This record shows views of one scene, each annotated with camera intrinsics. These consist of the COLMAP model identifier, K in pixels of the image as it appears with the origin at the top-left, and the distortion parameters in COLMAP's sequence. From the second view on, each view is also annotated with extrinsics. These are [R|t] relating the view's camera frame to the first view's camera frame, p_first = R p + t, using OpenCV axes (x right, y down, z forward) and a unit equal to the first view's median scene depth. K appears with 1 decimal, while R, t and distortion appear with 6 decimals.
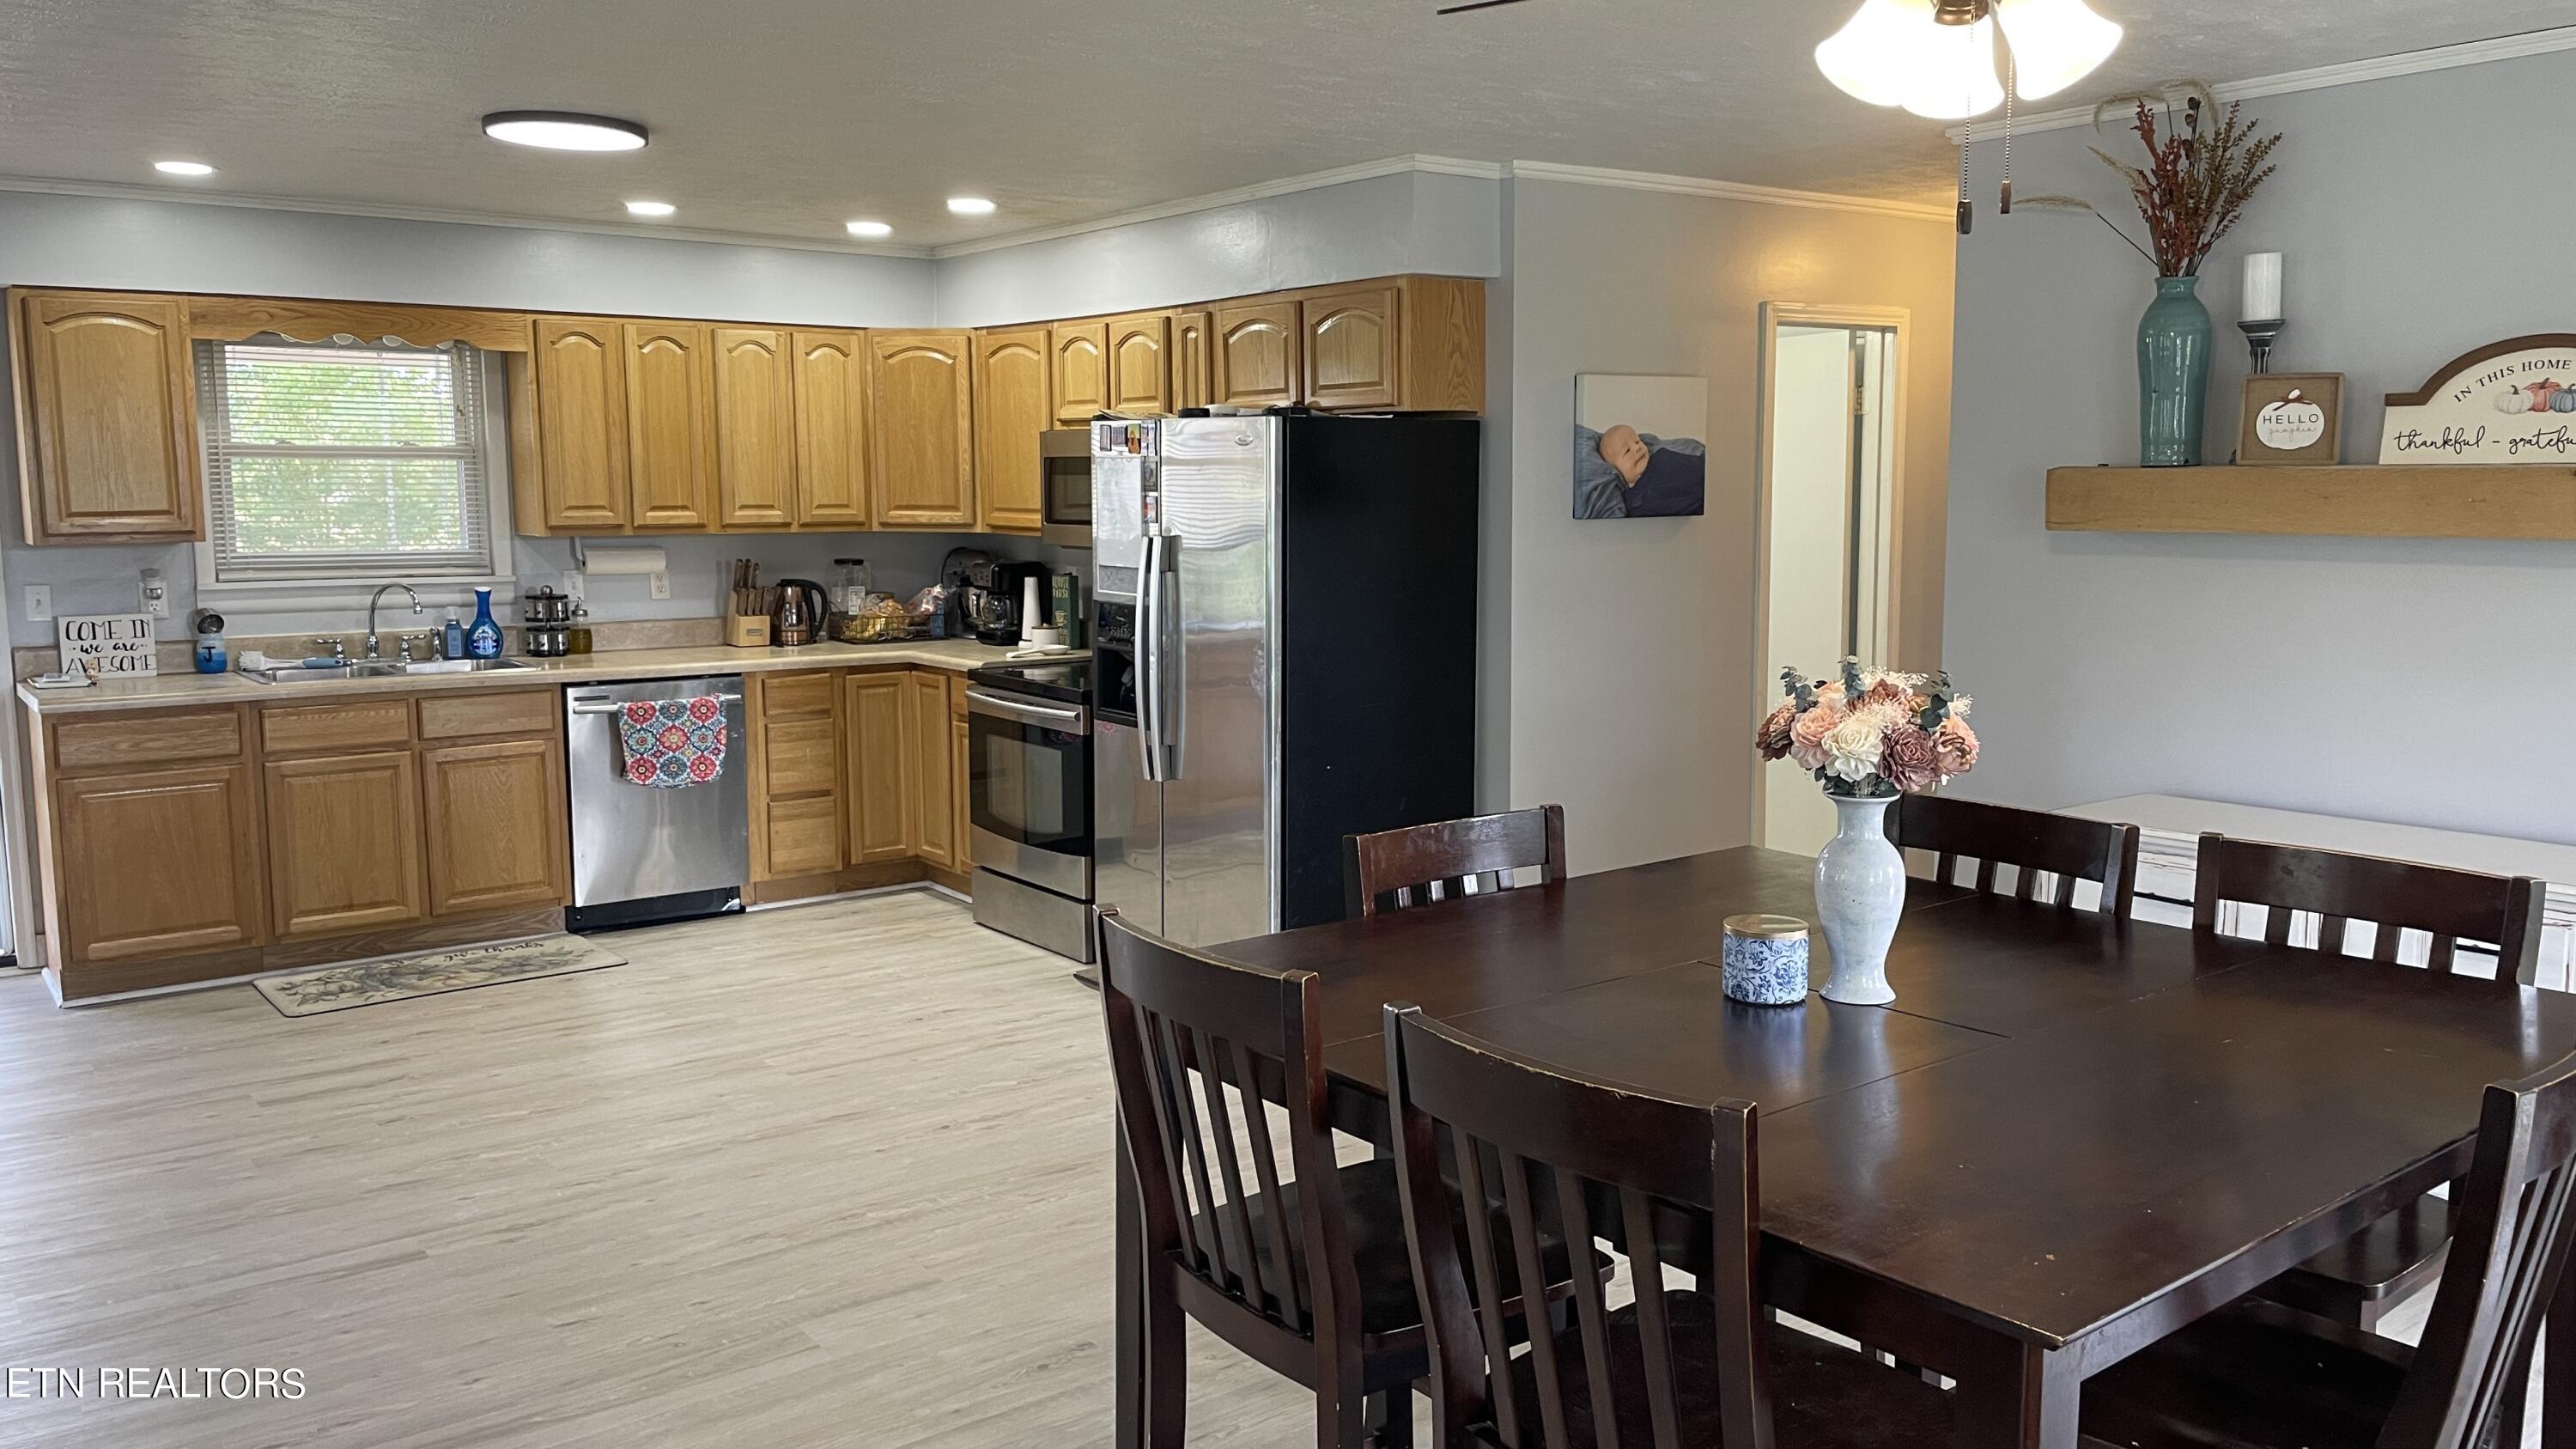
lens RADIAL K [[1954.9, 0, 1302.6], [0, 1954.9, 722.3], [0, 0, 1]] dist [0.089463, -0.122748]
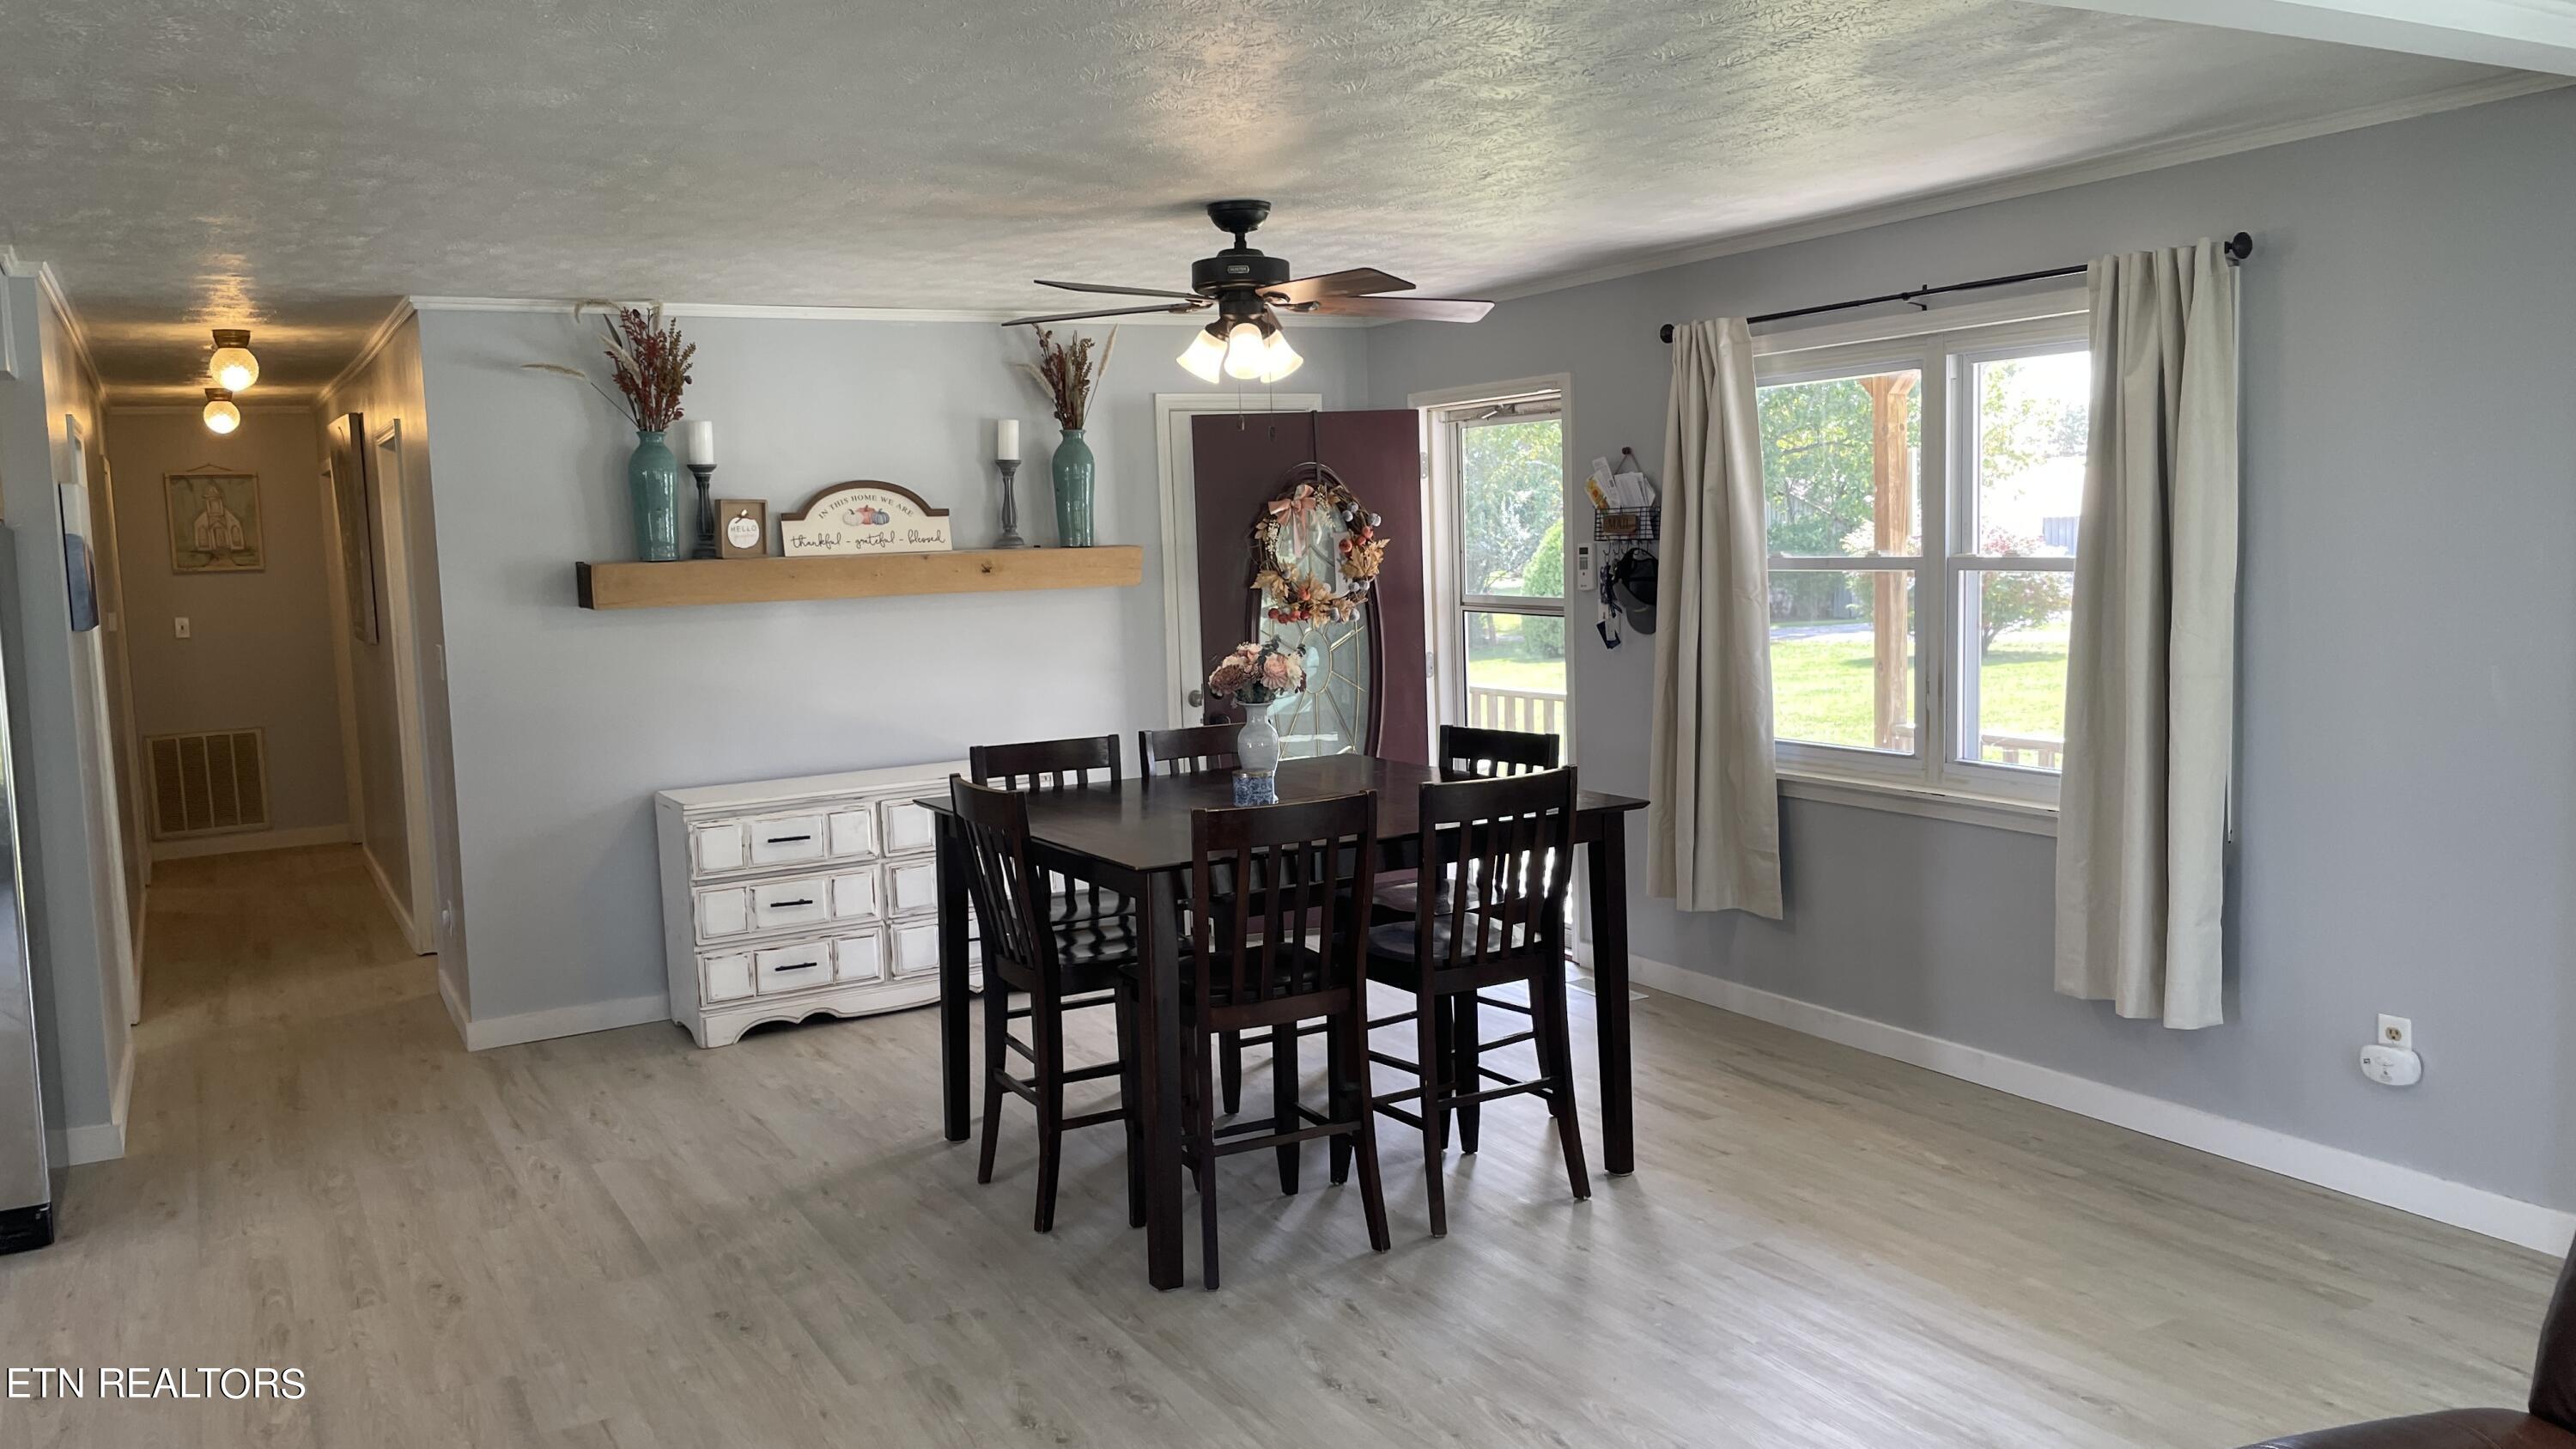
lens RADIAL K [[1953.9, 0, 1299.2], [0, 1953.9, 776.8], [0, 0, 1]] dist [0.086014, -0.128260]
pose [[0.139903, -0.126508, 0.982050, -0.652040], [0.158356, 0.981897, 0.103929, -0.035738], [-0.977420, 0.140974, 0.157404, 0.241061]]
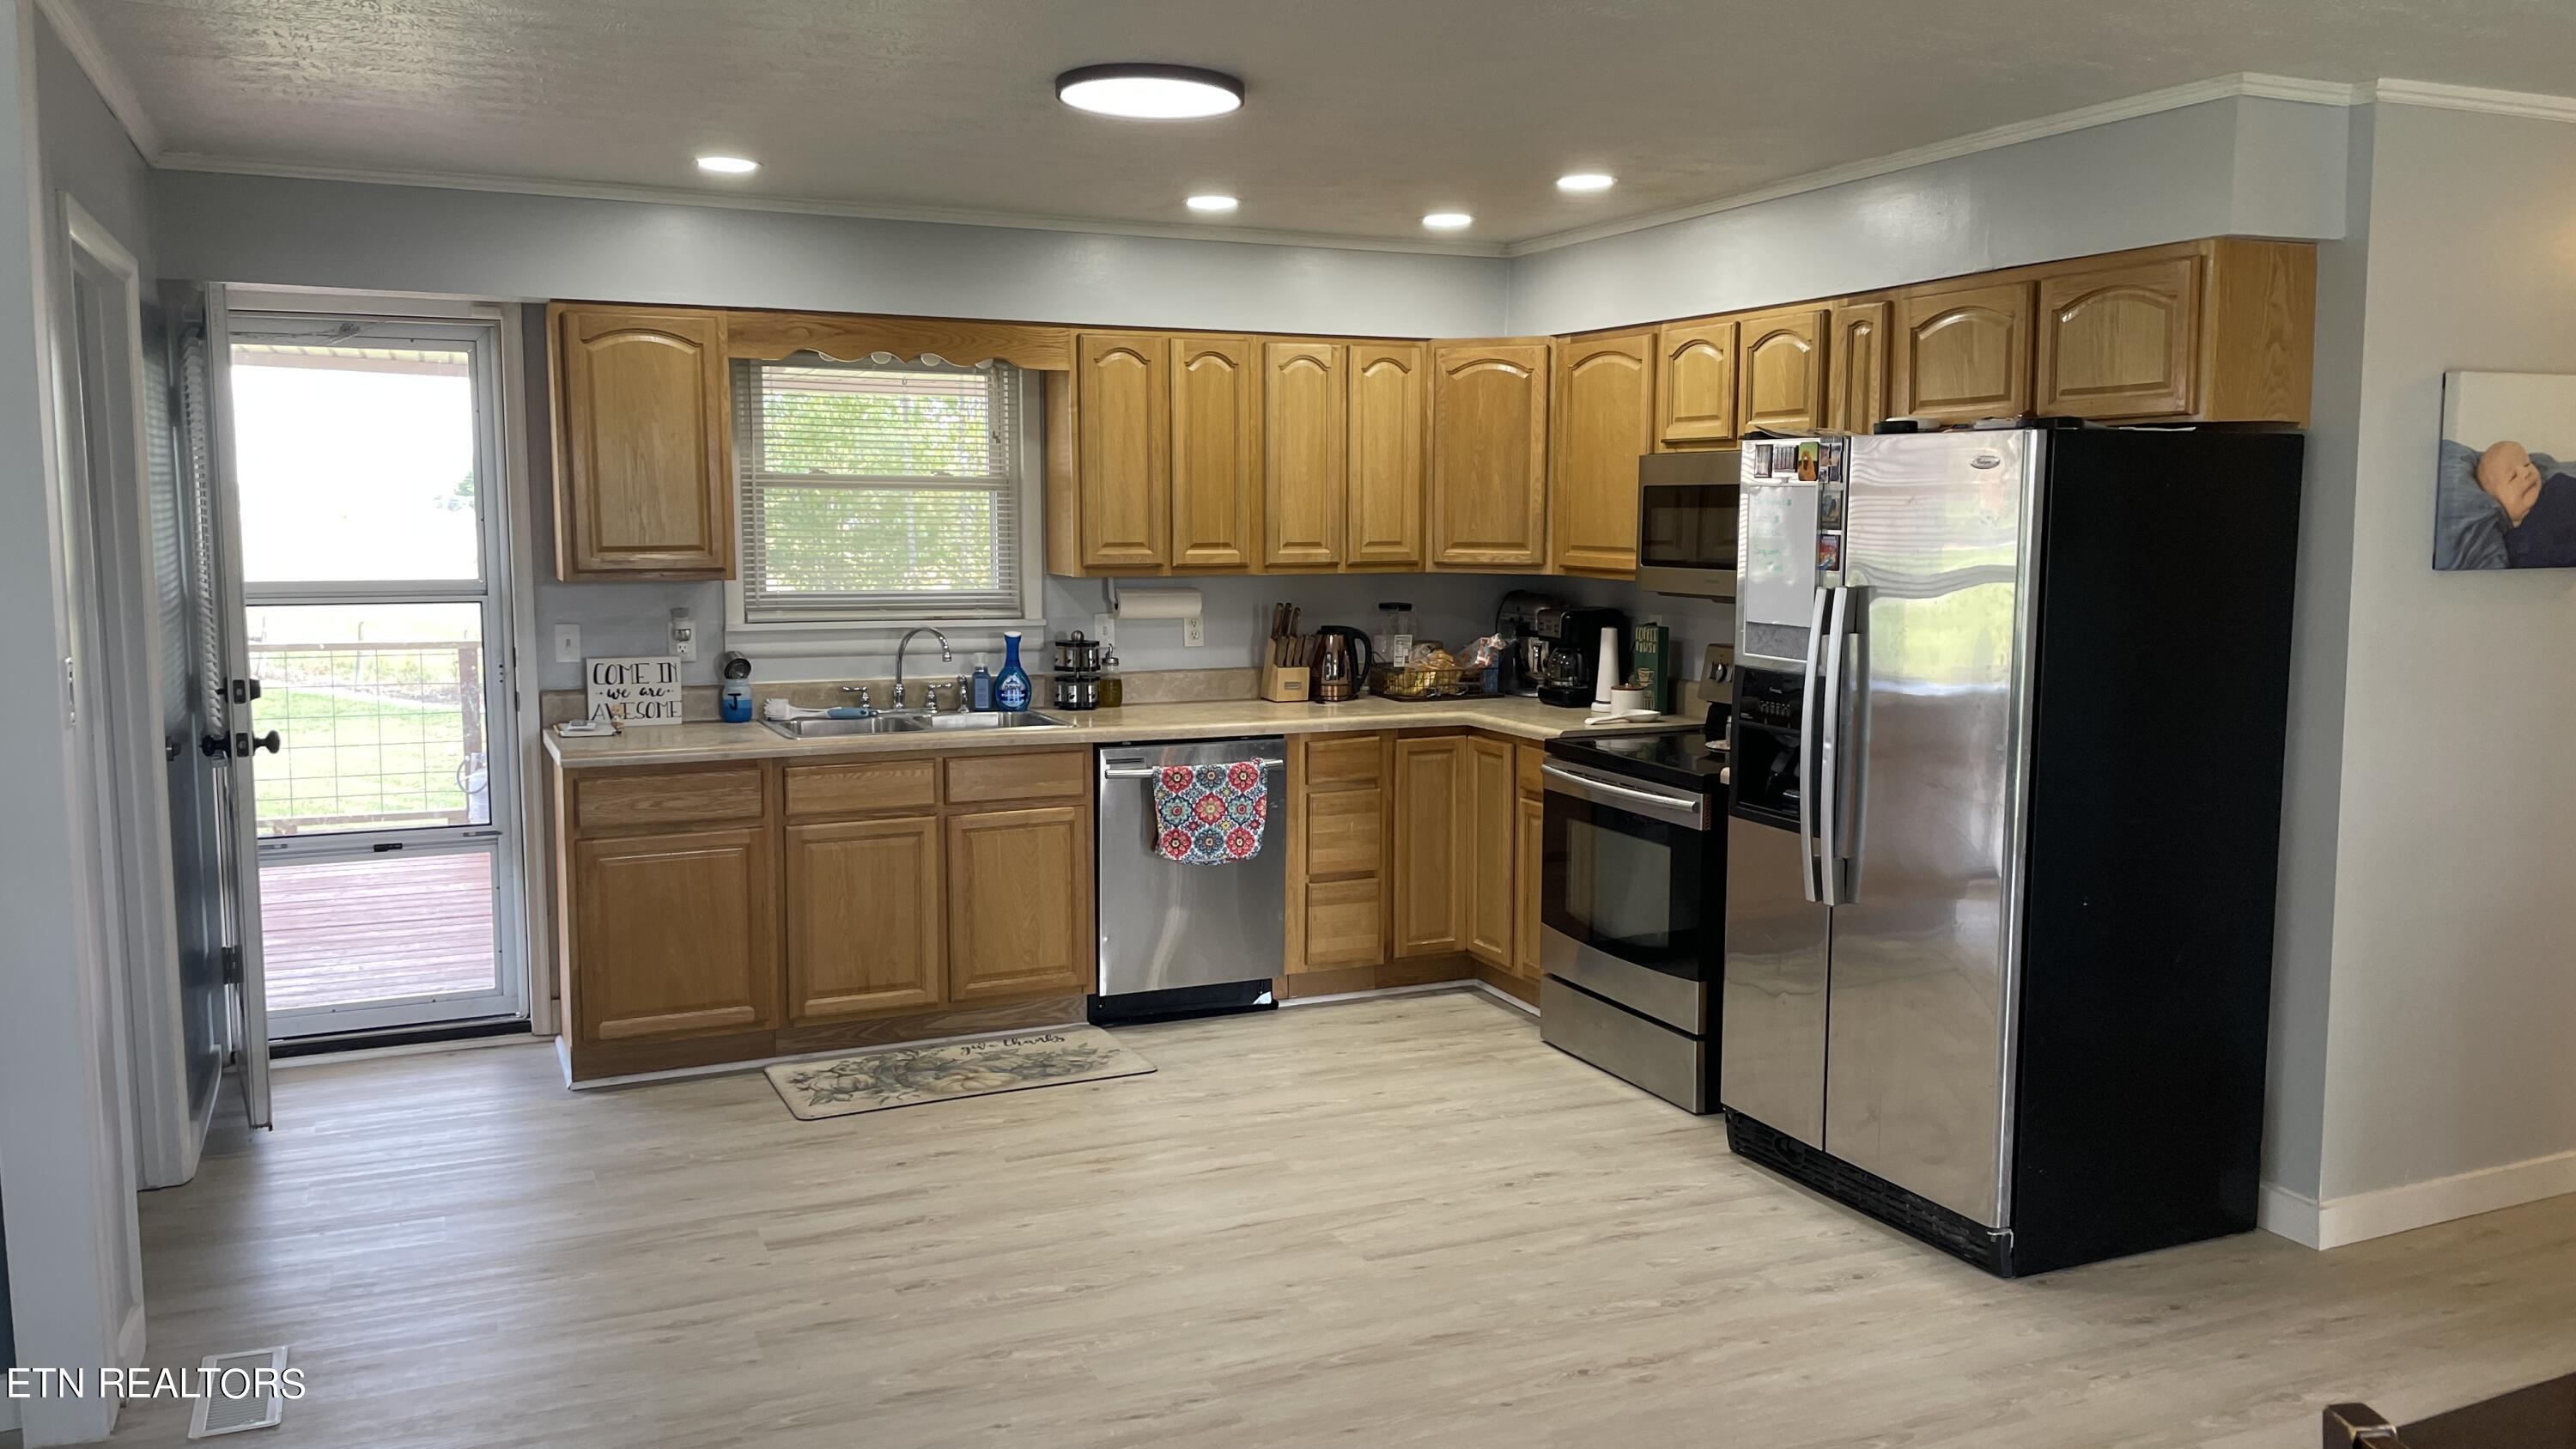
lens RADIAL K [[1947.0, 0, 1289.3], [0, 1947.0, 710.3], [0, 0, 1]] dist [0.124714, -0.212177]
pose [[0.973609, 0.027550, -0.226554, -0.094222], [-0.032077, 0.999352, -0.016324, -0.023459], [0.225958, 0.023160, 0.973862, 0.171681]]
